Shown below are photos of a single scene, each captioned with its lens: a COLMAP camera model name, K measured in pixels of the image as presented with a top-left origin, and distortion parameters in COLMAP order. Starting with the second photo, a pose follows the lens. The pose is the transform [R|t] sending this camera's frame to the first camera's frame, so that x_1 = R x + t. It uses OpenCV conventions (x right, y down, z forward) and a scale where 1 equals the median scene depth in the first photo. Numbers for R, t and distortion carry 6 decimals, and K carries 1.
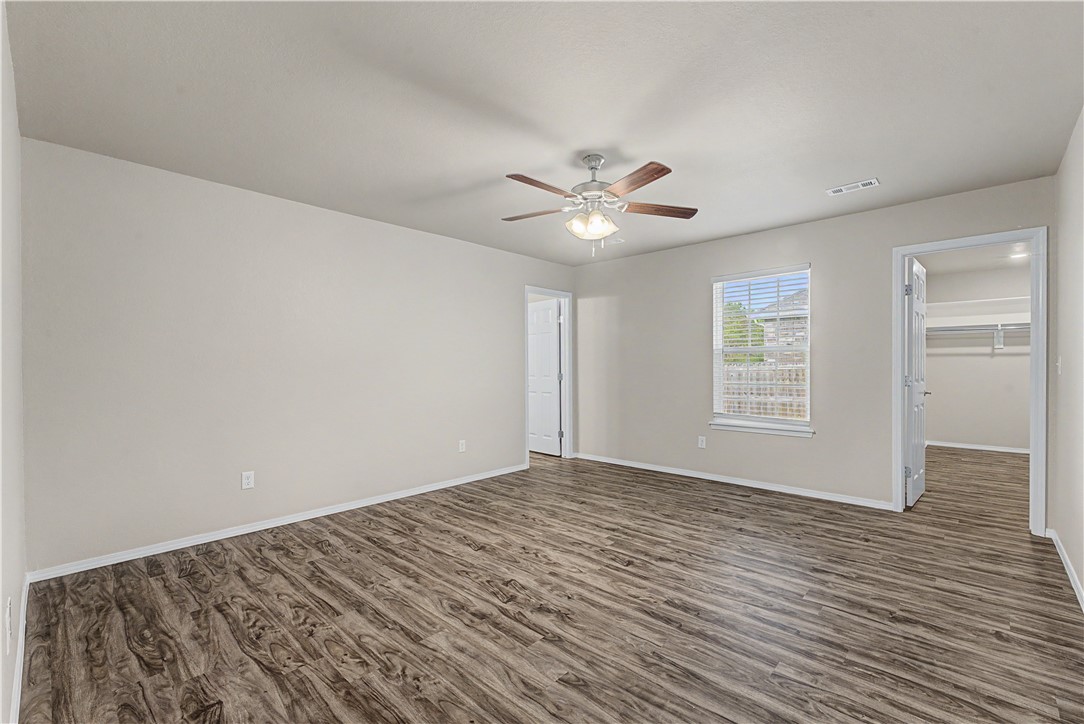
lens RADIAL K [[467.3, 0, 542.1], [0, 467.3, 365.3], [0, 0, 1]] dist [-0.005803, -0.000679]
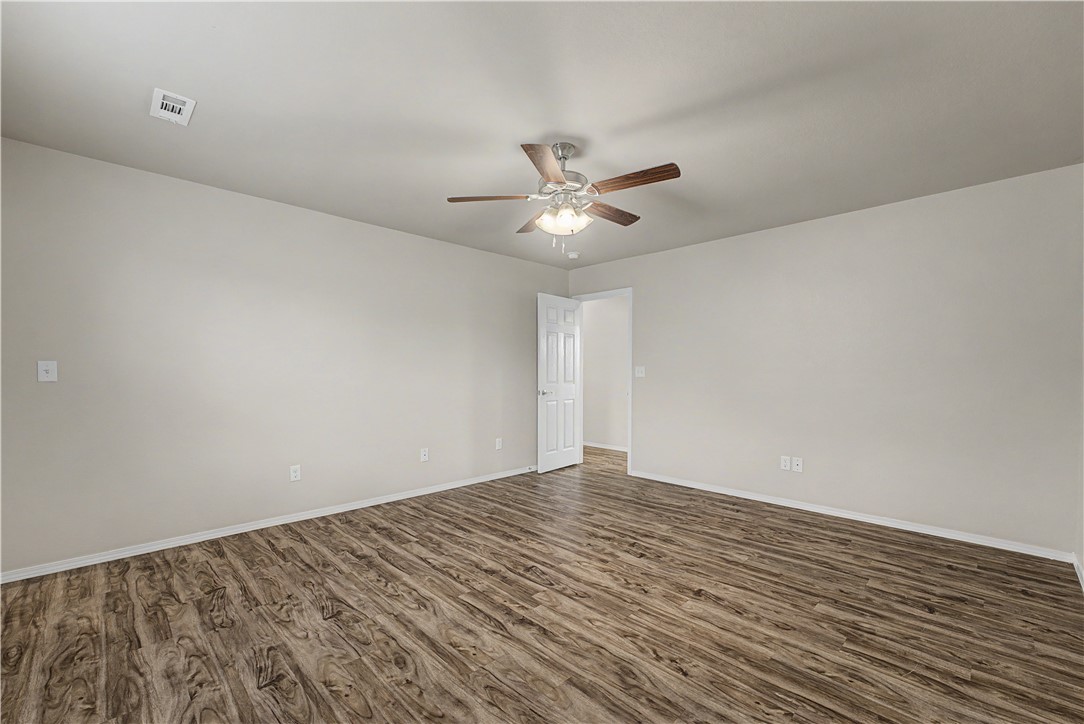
lens RADIAL K [[443.1, 0, 542.0], [0, 443.1, 366.6], [0, 0, 1]] dist [0.002738, 0.000671]
pose [[-0.999114, 0.003297, 0.041954, 0.118747], [0.002722, 0.999902, -0.013759, 0.005992], [-0.041995, -0.013632, -0.999025, 1.957475]]
